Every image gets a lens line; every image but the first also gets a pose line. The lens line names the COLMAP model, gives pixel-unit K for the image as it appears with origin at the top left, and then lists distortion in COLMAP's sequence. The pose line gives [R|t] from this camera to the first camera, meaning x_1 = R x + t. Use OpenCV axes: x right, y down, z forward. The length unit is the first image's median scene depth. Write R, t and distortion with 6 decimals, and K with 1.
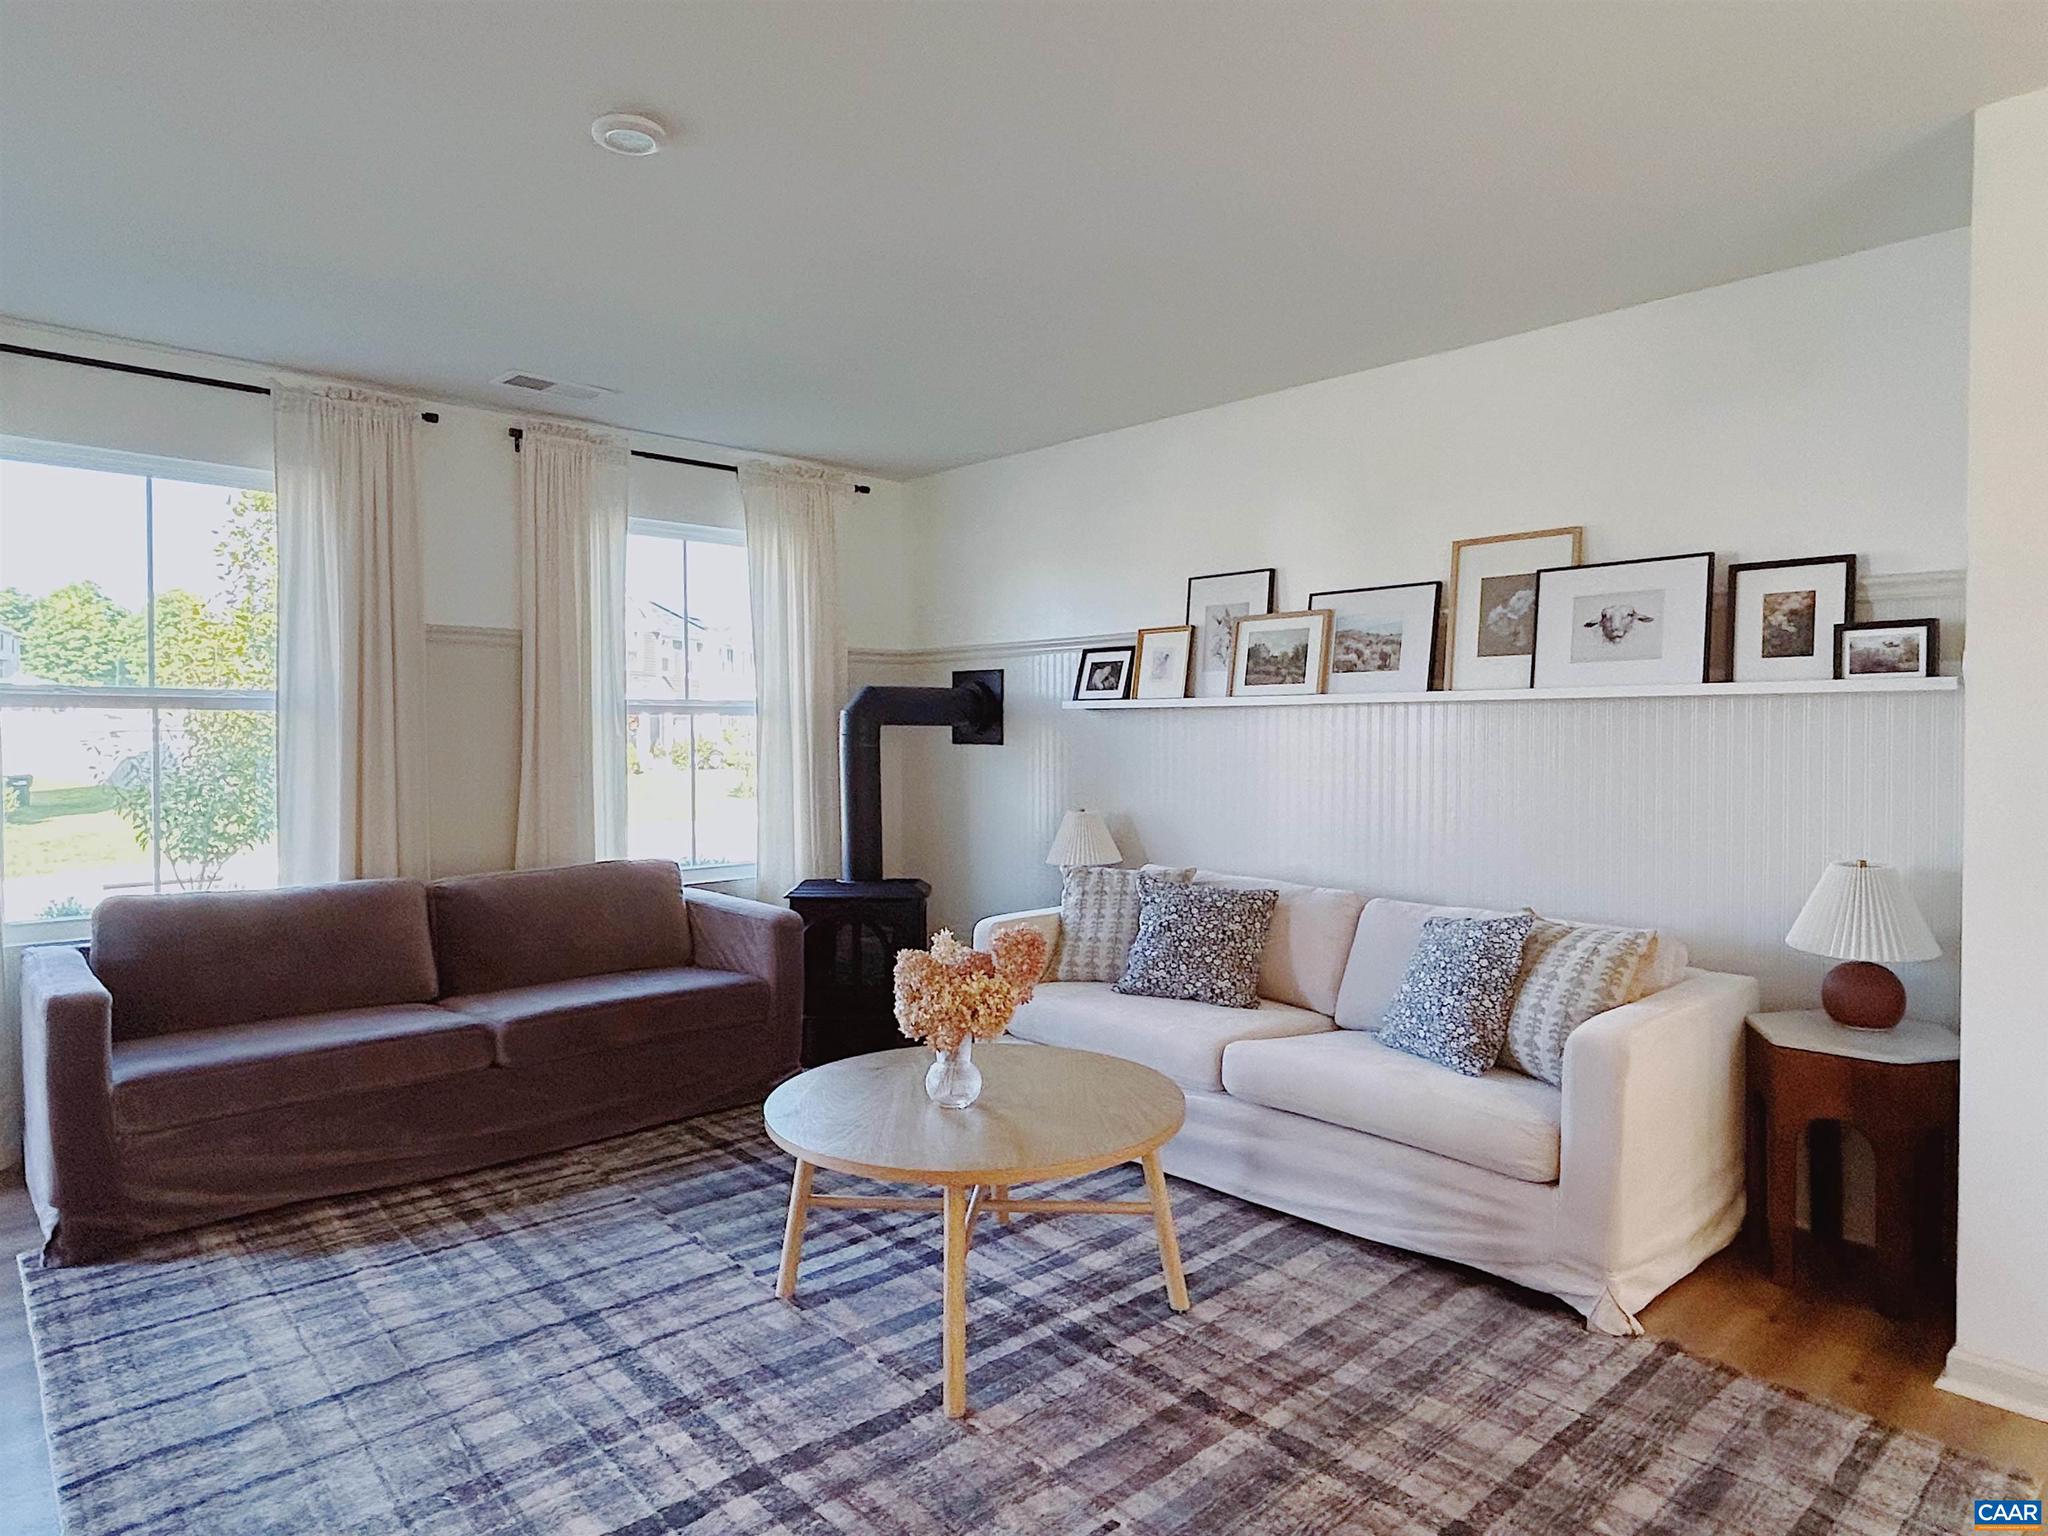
lens RADIAL K [[1210.3, 0, 1010.2], [0, 1210.3, 765.7], [0, 0, 1]] dist [0.000593, -0.000489]
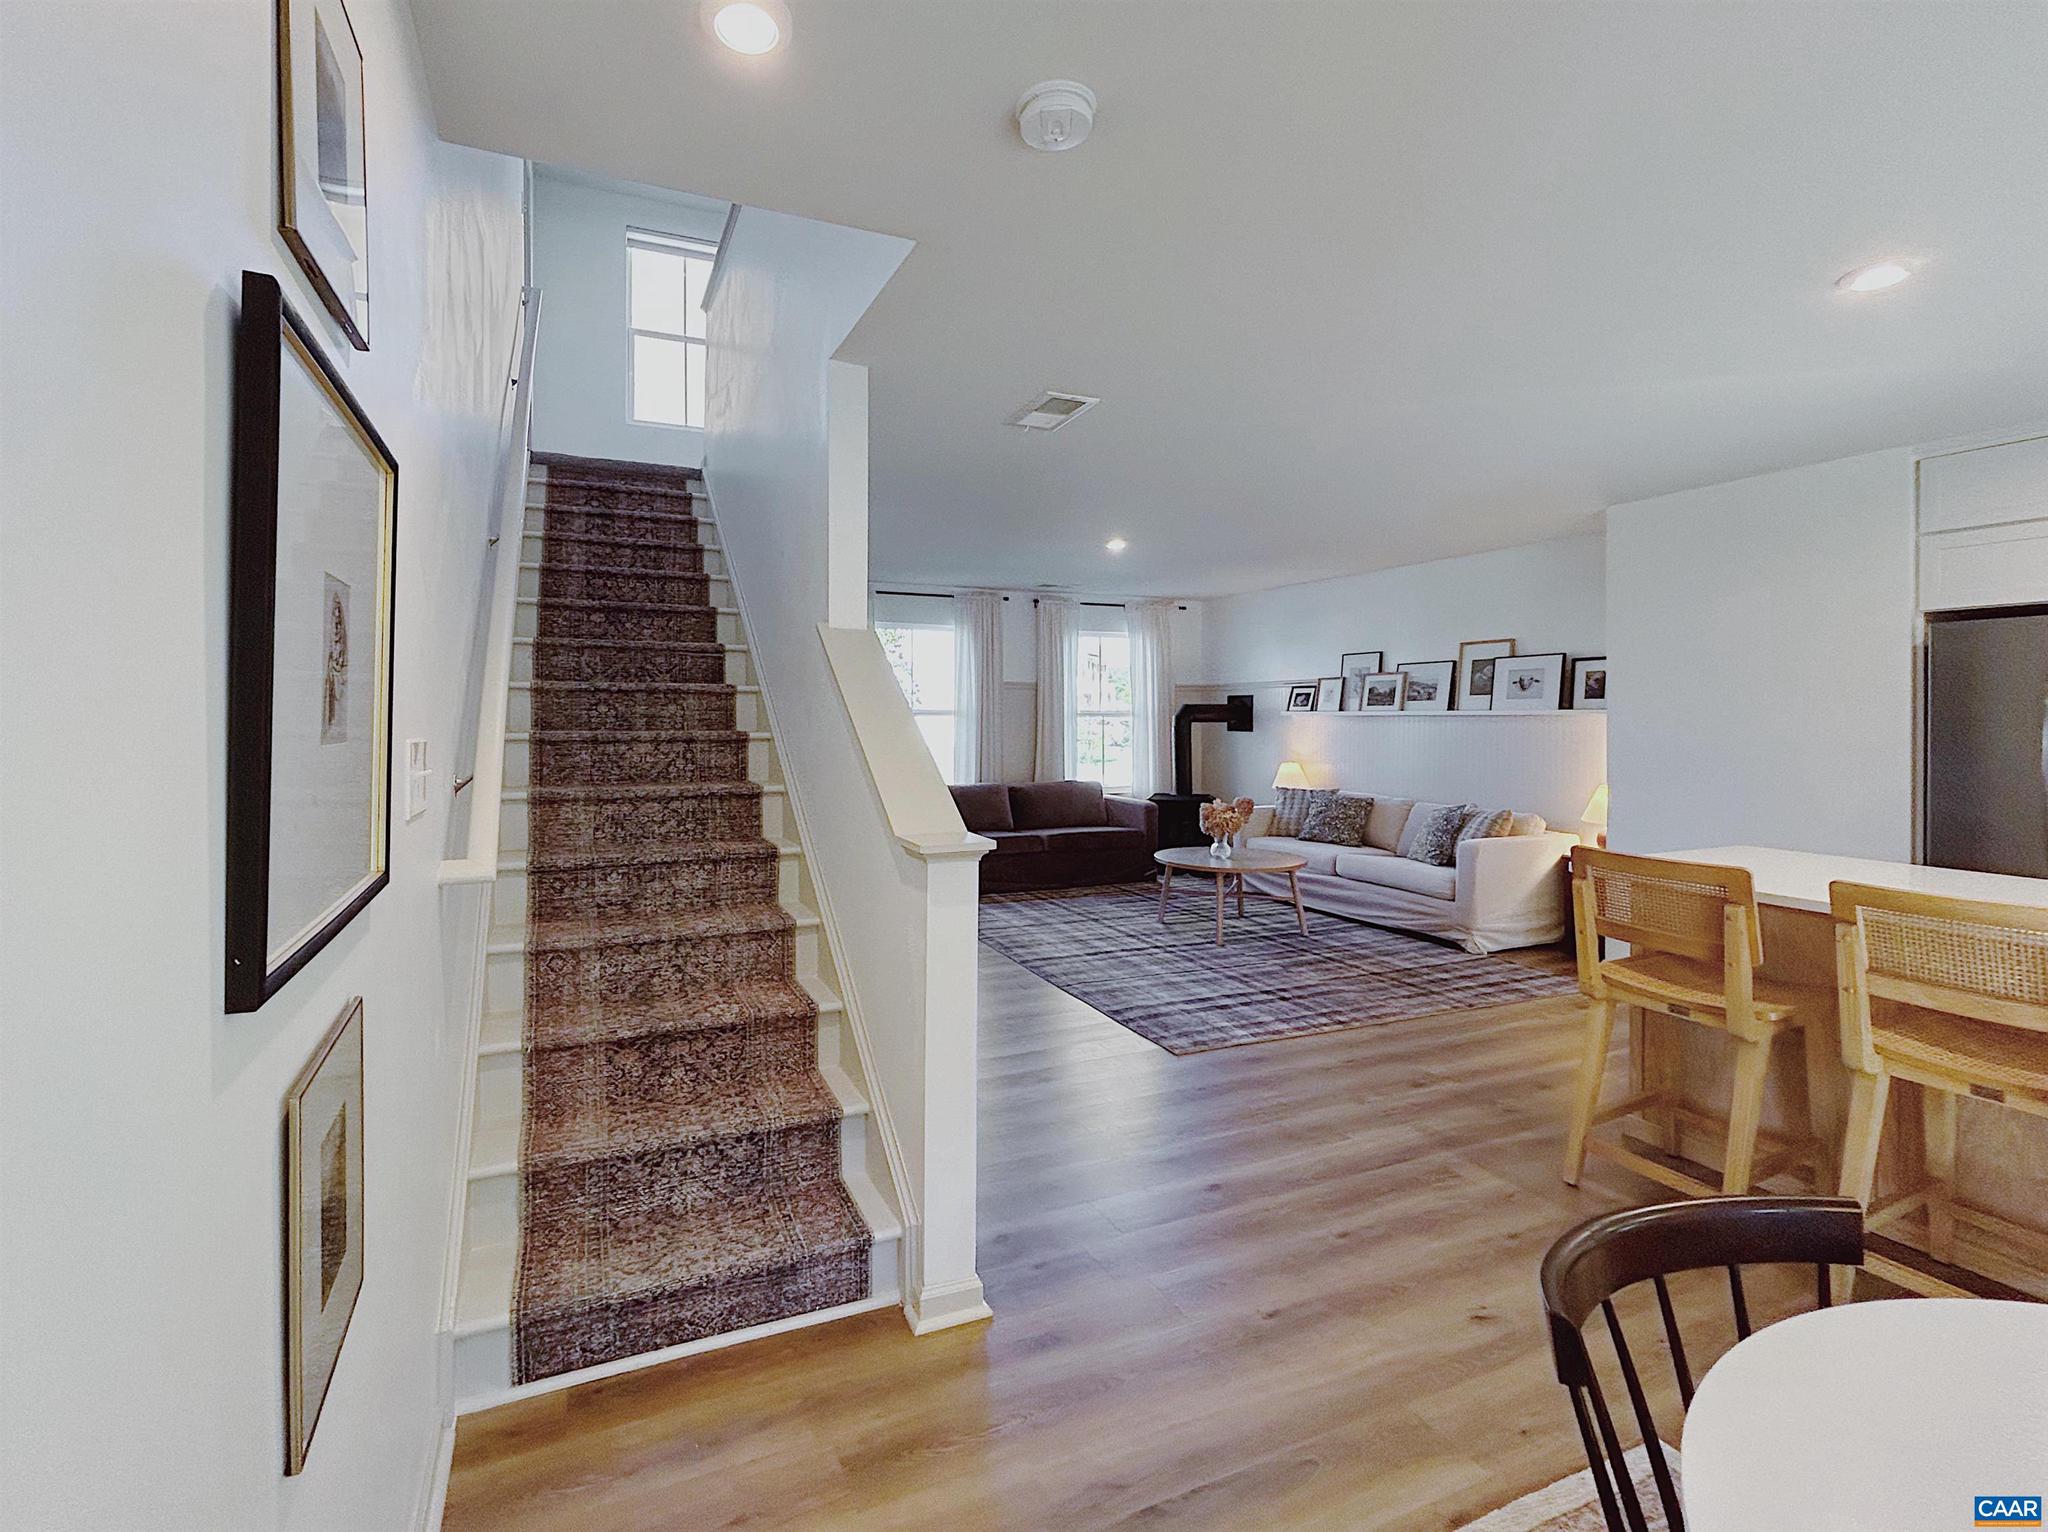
lens RADIAL K [[931.1, 0, 937.3], [0, 931.1, 714.1], [0, 0, 1]] dist [-0.001646, -0.000234]
pose [[0.934206, 0.001202, -0.356733, 0.073258], [-0.011726, 0.999557, -0.027340, 0.002820], [0.356542, 0.029724, 0.933806, -0.851975]]
